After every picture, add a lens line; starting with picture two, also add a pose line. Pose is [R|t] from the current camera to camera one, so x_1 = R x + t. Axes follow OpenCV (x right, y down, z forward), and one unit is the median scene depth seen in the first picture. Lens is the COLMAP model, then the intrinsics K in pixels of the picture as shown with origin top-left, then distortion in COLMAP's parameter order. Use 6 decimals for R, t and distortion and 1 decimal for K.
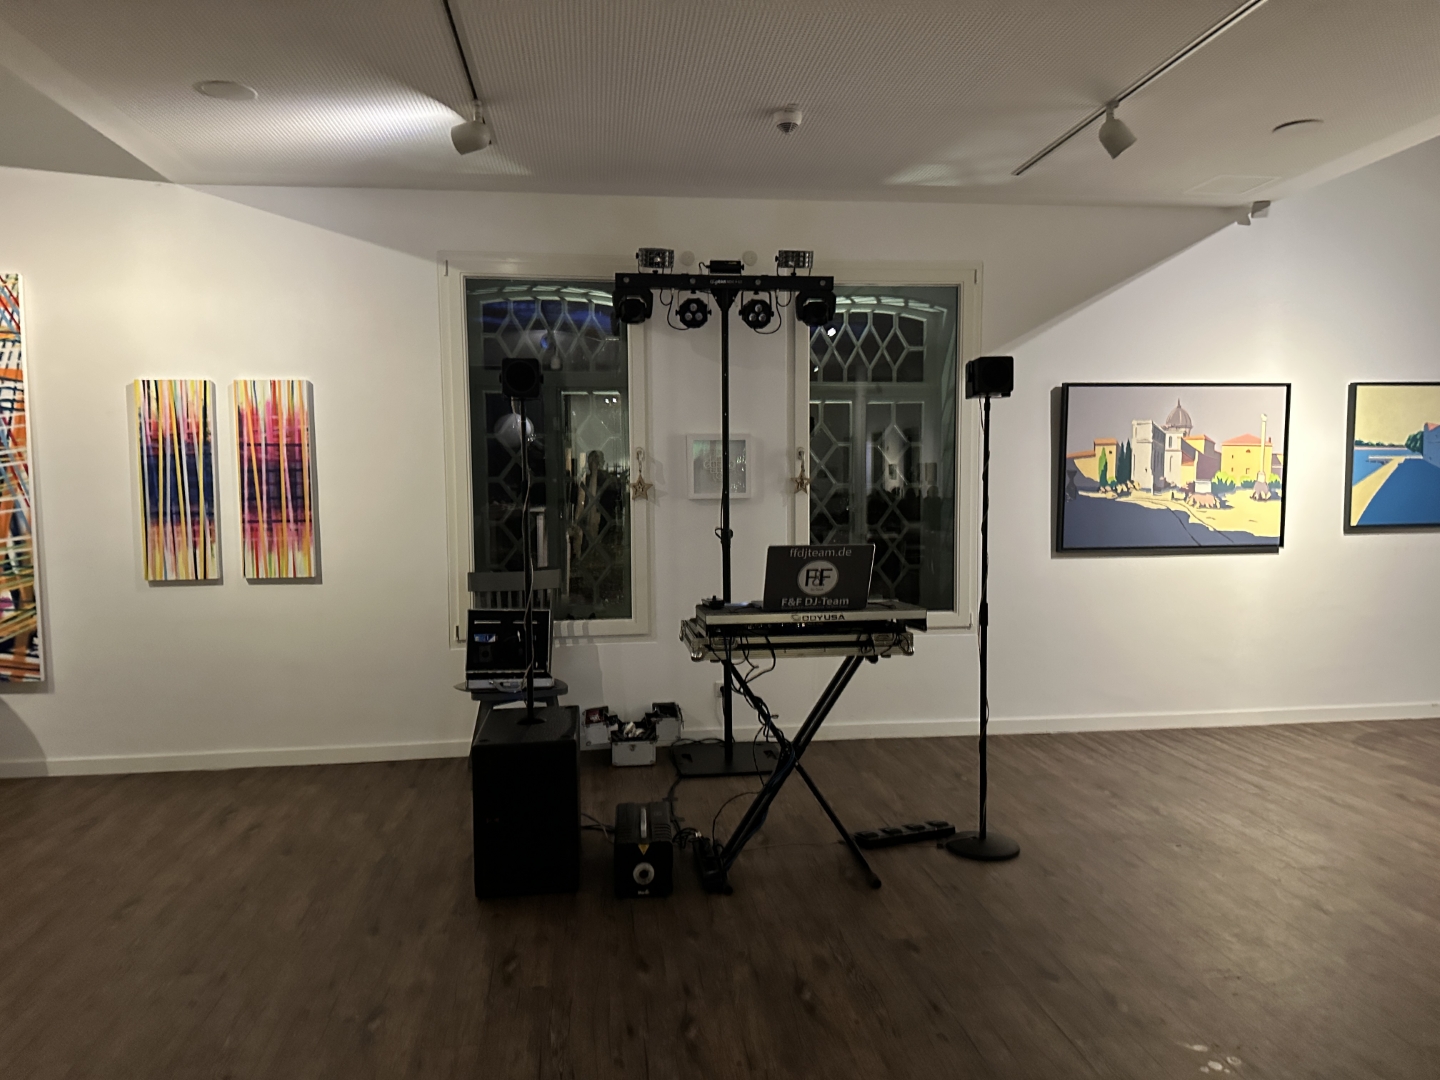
lens RADIAL K [[1026.6, 0, 720.0], [0, 1026.6, 540.0], [0, 0, 1]] dist [0.047952, -0.072631]
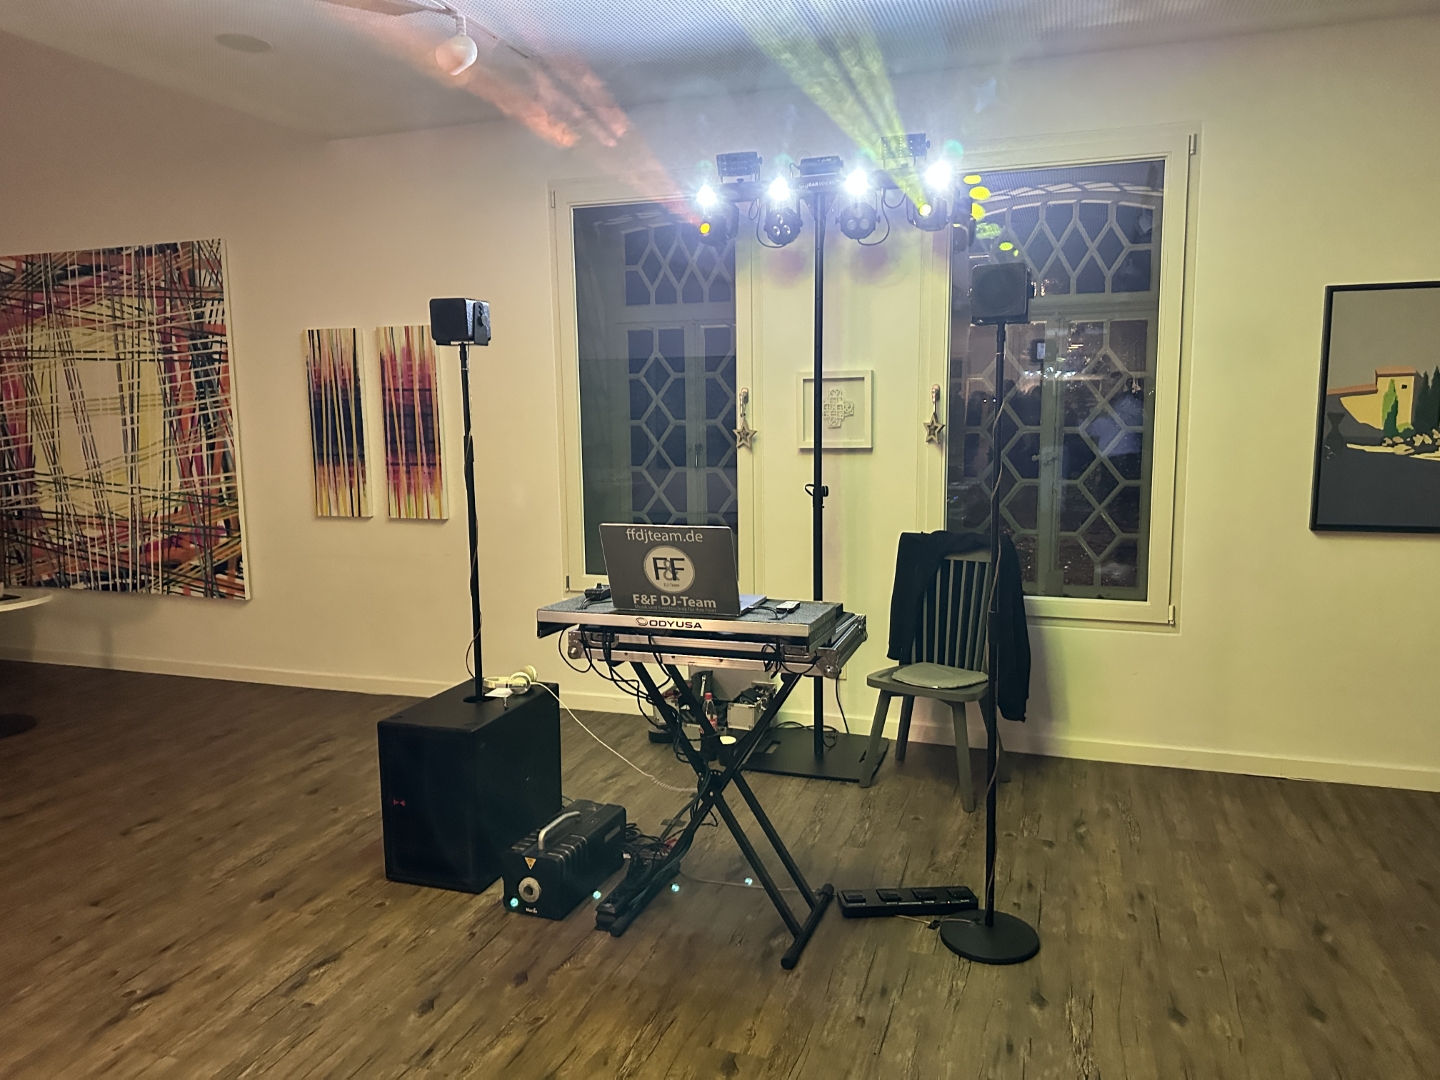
lens RADIAL K [[1024.0, 0, 707.8], [0, 1024.0, 531.3], [0, 0, 1]] dist [0.008793, -0.003023]
pose [[0.900623, 0.050339, -0.431675, 0.286360], [-0.022449, 0.997332, 0.069466, -0.029331], [0.434020, -0.052871, 0.899350, 0.205851]]
